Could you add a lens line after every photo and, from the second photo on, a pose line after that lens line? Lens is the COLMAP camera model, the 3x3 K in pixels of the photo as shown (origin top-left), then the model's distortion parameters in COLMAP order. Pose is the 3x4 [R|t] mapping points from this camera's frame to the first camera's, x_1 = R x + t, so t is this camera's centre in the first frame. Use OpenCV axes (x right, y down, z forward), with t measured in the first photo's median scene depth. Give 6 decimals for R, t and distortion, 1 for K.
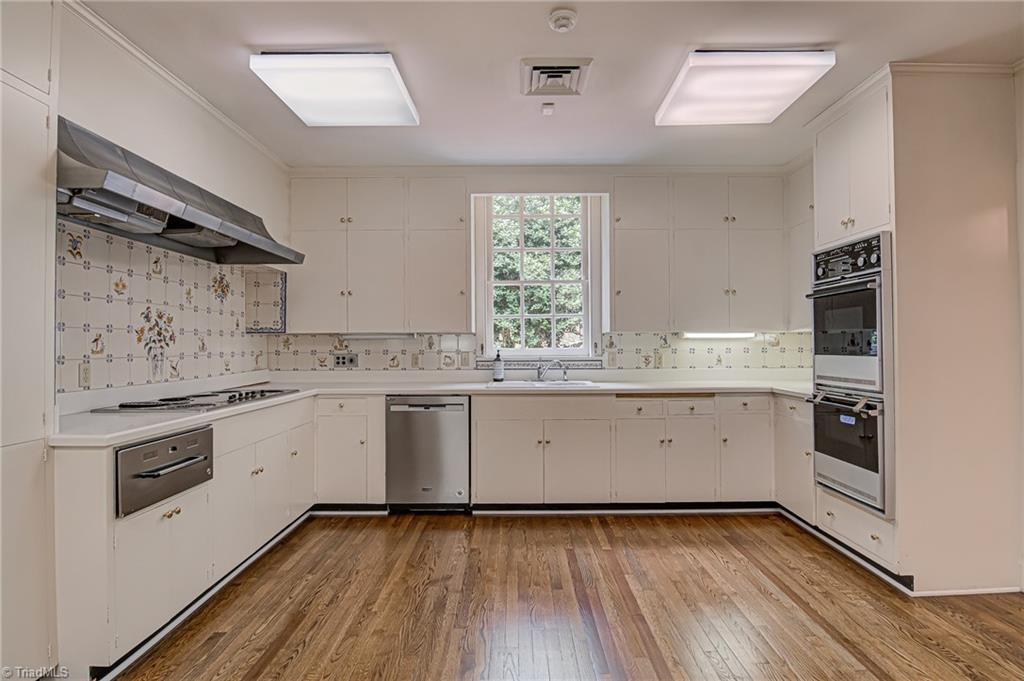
lens RADIAL K [[542.2, 0, 516.8], [0, 542.2, 342.8], [0, 0, 1]] dist [0.017501, -0.031558]
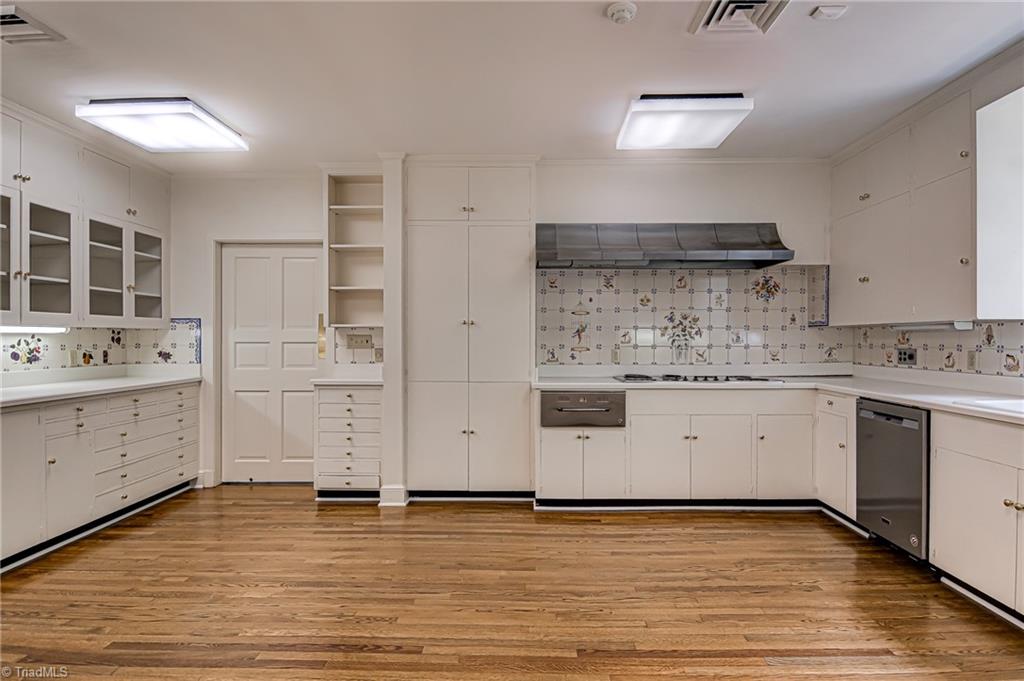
lens RADIAL K [[542.2, 0, 516.8], [0, 542.2, 342.8], [0, 0, 1]] dist [0.017501, -0.031558]
pose [[-0.015356, 0.010967, -0.999822, 0.675752], [0.005743, 0.999924, 0.010880, -0.001416], [0.999866, -0.005575, -0.015417, 0.517351]]
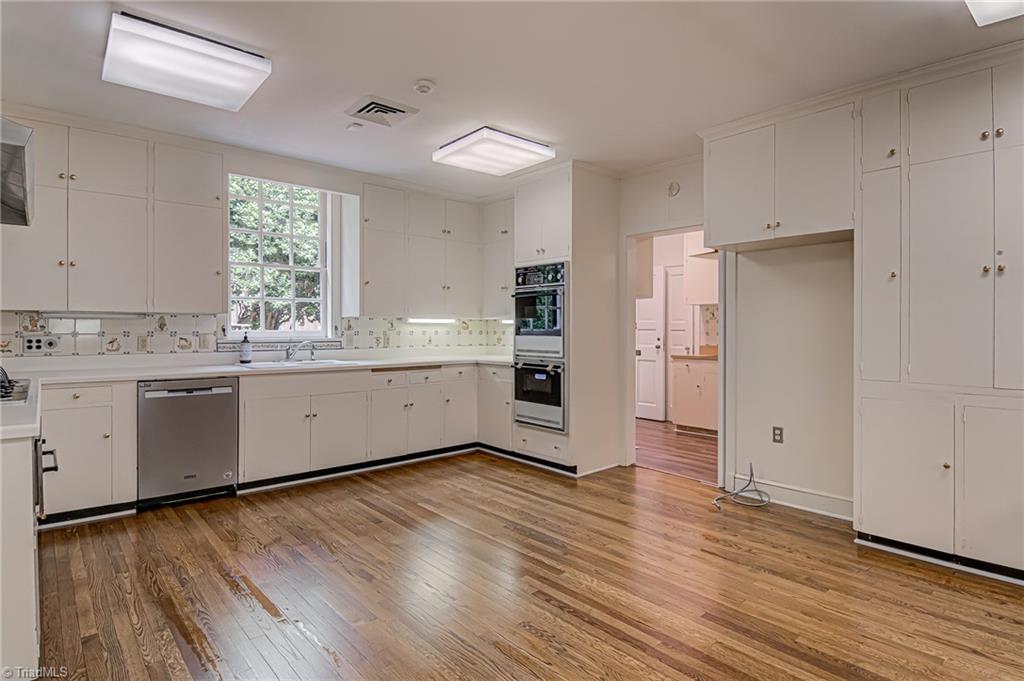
lens RADIAL K [[542.2, 0, 516.8], [0, 542.2, 342.8], [0, 0, 1]] dist [0.017501, -0.031558]
pose [[0.743963, -0.010133, 0.668144, -0.411185], [-0.010849, 0.999570, 0.027238, 0.000912], [-0.668133, -0.027513, 0.743533, -0.102063]]
